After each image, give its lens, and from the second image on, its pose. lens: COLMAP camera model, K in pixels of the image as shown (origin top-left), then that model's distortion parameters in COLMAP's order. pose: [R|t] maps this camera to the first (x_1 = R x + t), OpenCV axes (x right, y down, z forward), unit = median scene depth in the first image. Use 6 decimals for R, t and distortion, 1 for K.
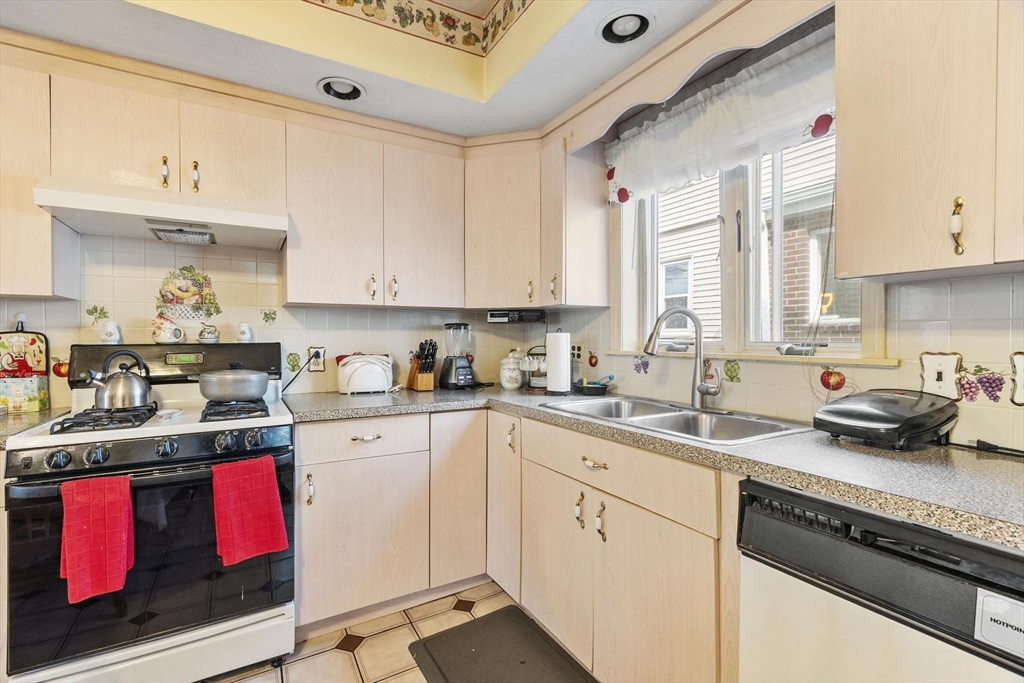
lens RADIAL K [[442.1, 0, 508.4], [0, 442.1, 341.6], [0, 0, 1]] dist [0.001437, -0.001022]
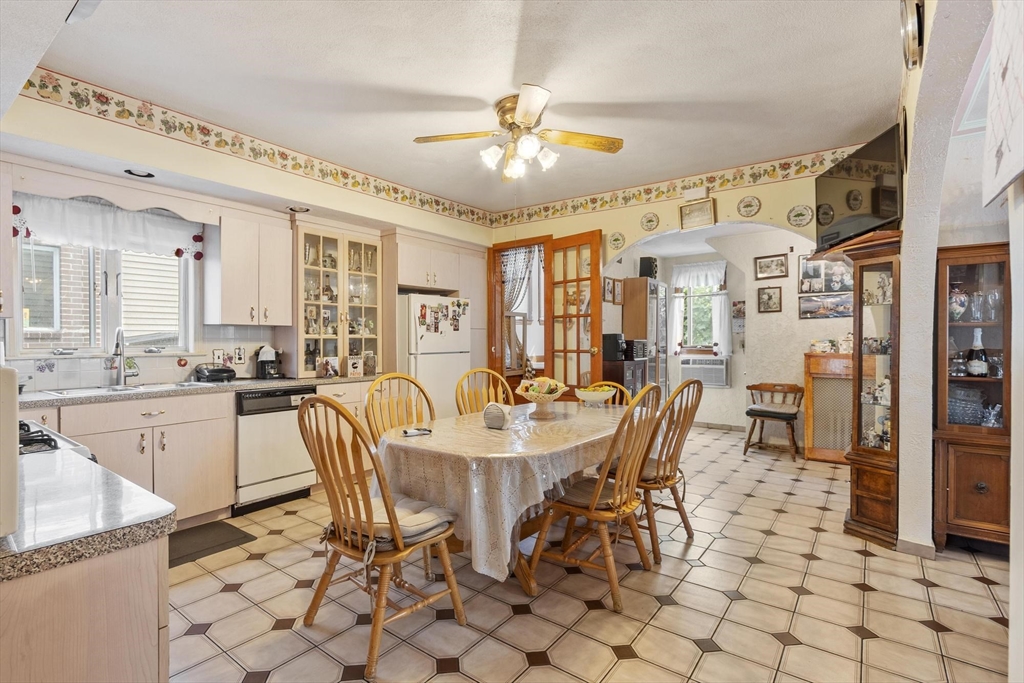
lens RADIAL K [[492.1, 0, 502.8], [0, 492.1, 341.2], [0, 0, 1]] dist [0.003456, 0.000049]
pose [[-0.390099, -0.003193, 0.920767, -2.762348], [0.009118, 0.999932, 0.007330, -0.035447], [-0.920728, 0.011255, -0.390044, 0.548203]]
